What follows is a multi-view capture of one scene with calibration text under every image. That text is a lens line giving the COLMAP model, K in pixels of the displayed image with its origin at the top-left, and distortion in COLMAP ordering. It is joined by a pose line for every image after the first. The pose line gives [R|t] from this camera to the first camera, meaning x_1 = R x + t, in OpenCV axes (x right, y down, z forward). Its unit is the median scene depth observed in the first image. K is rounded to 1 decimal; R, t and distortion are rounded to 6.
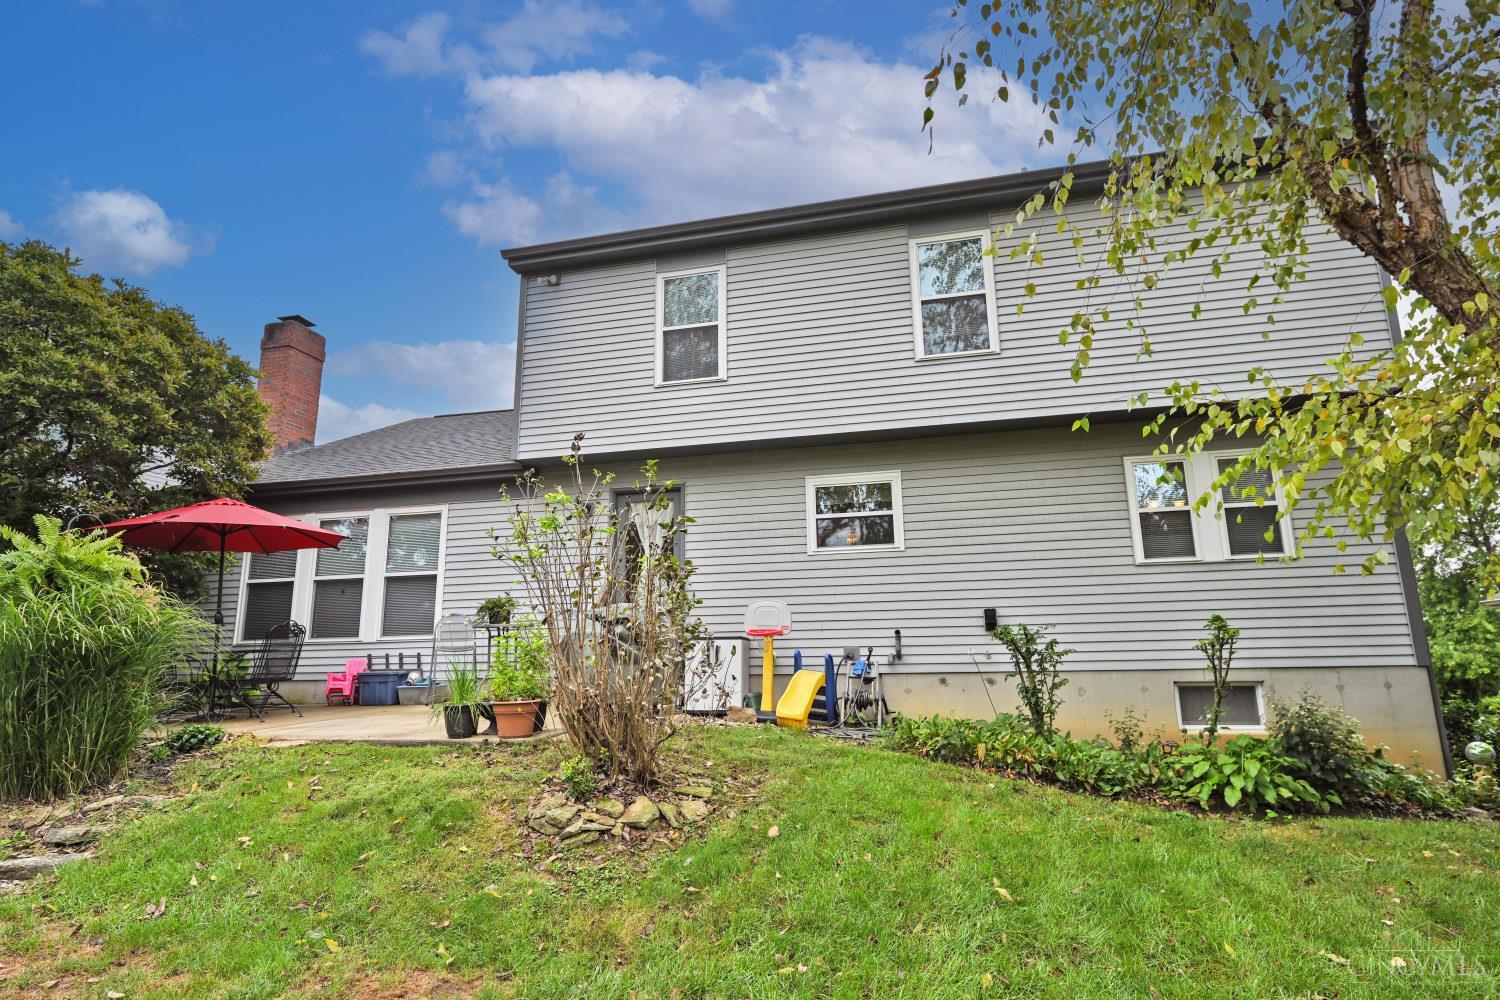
lens RADIAL K [[817.1, 0, 750.0], [0, 817.1, 500.0], [0, 0, 1]] dist [-0.001401, -0.000798]
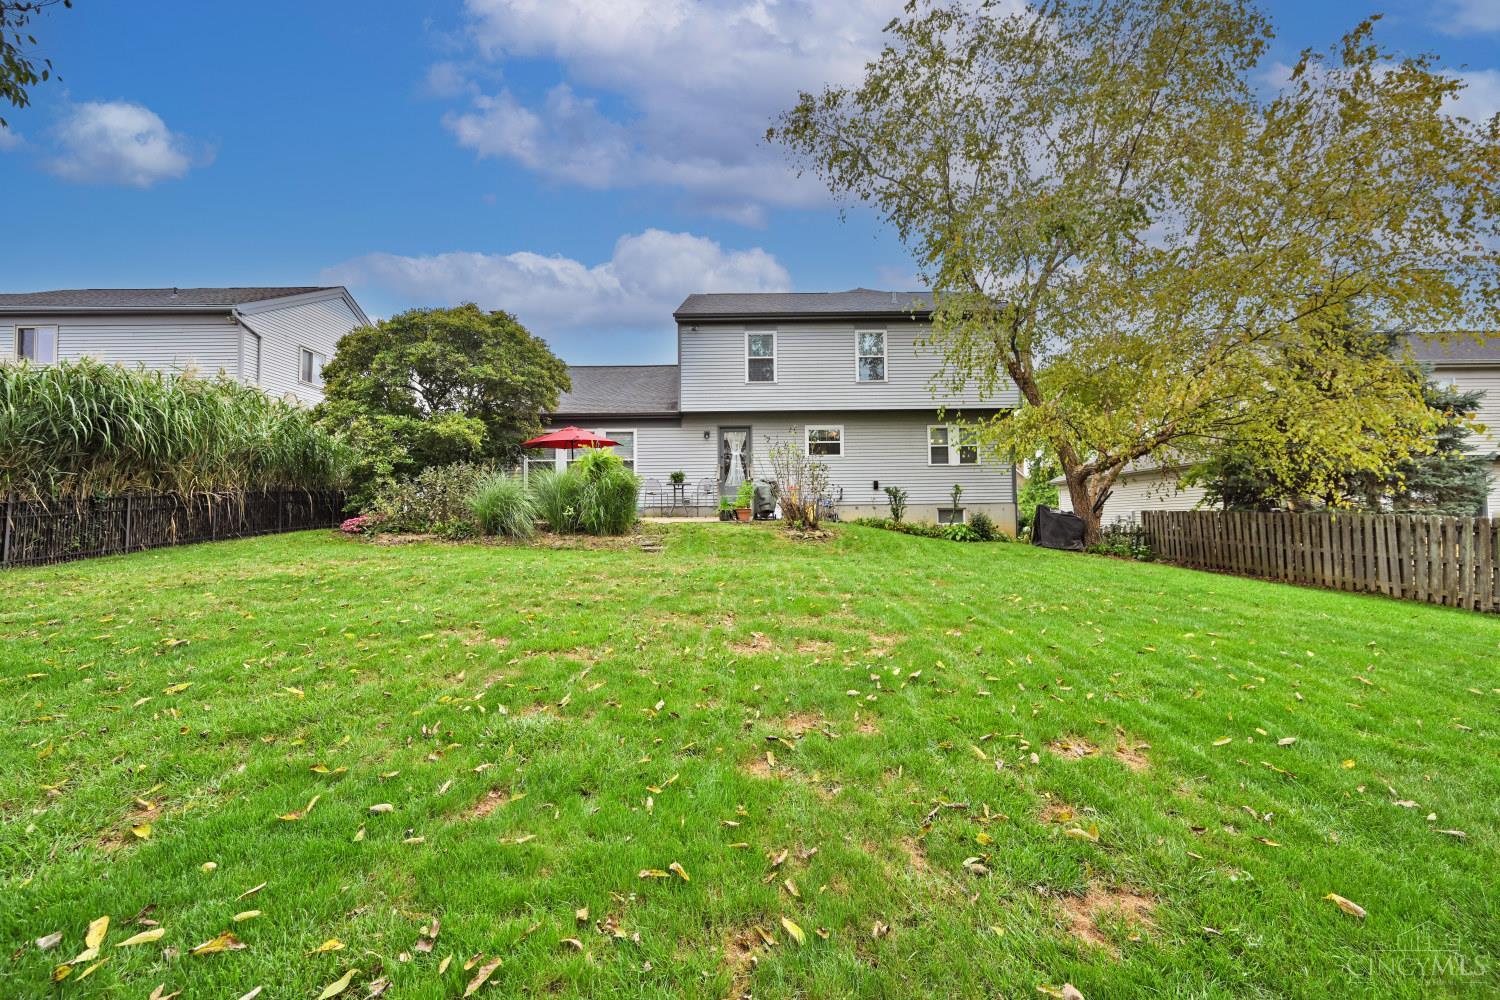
lens RADIAL K [[600.5, 0, 750.0], [0, 600.5, 500.0], [0, 0, 1]] dist [-0.000041, 0.000021]
pose [[0.971978, 0.012446, 0.234742, -0.479810], [-0.051507, 0.985607, 0.161014, -0.084367], [-0.229360, -0.168593, 0.958629, -0.670175]]
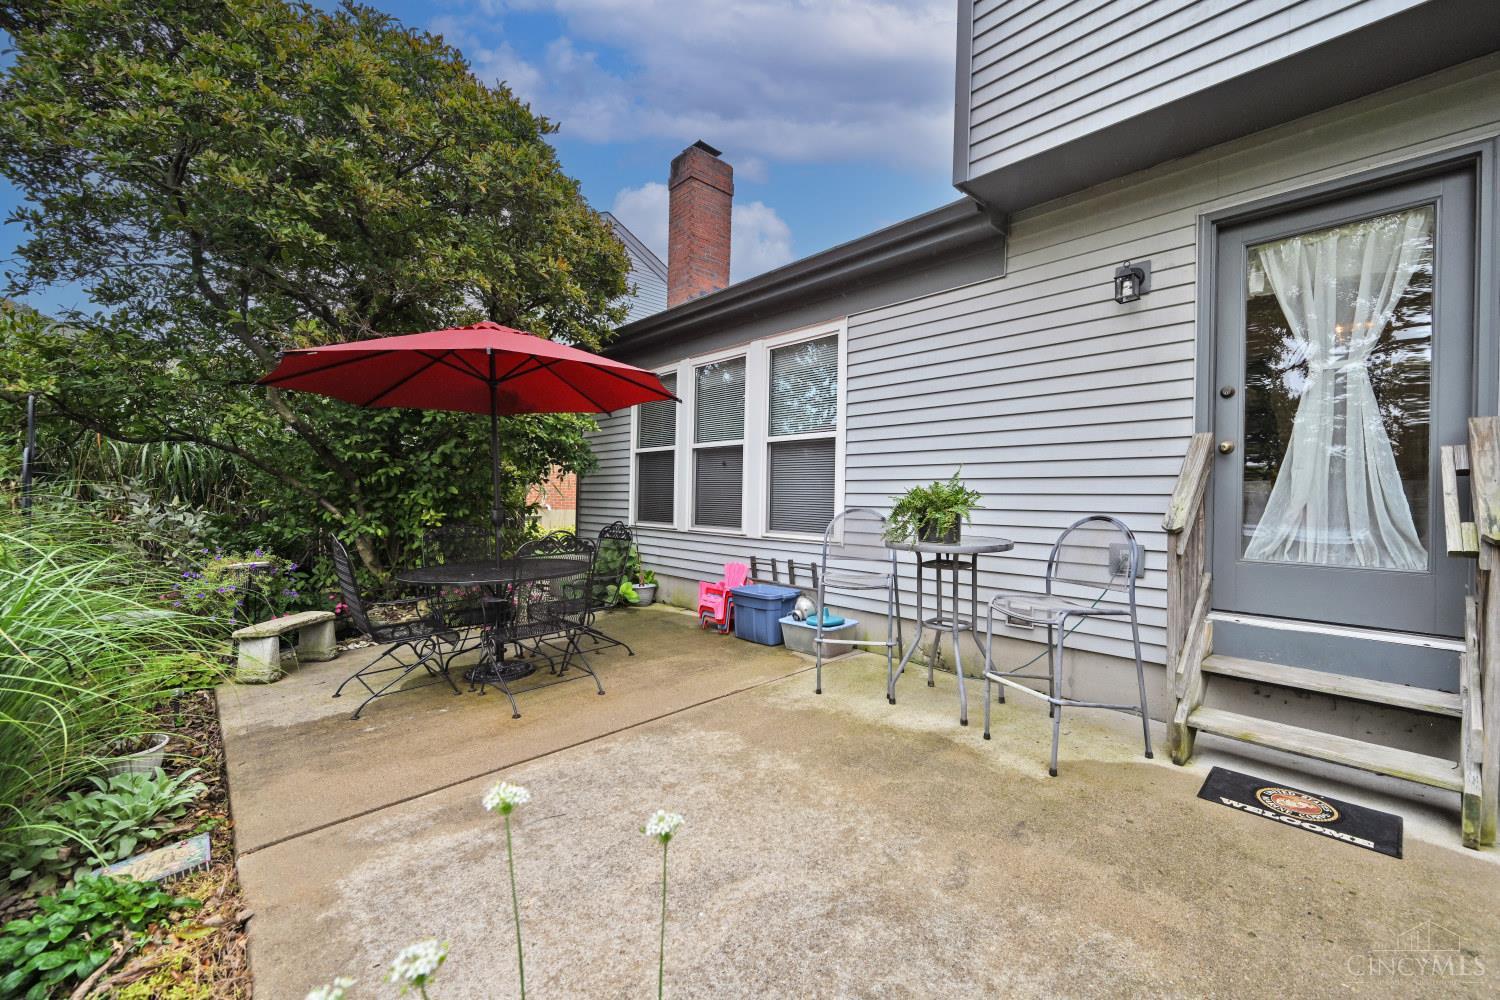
lens RADIAL K [[601.3, 0, 787.5], [0, 601.3, 502.1], [0, 0, 1]] dist [0.000340, 0.000071]
pose [[0.856726, 0.031368, -0.514817, -0.190401], [0.076863, 0.979238, 0.187575, 0.054388], [0.510013, -0.200271, 0.836528, 0.626626]]
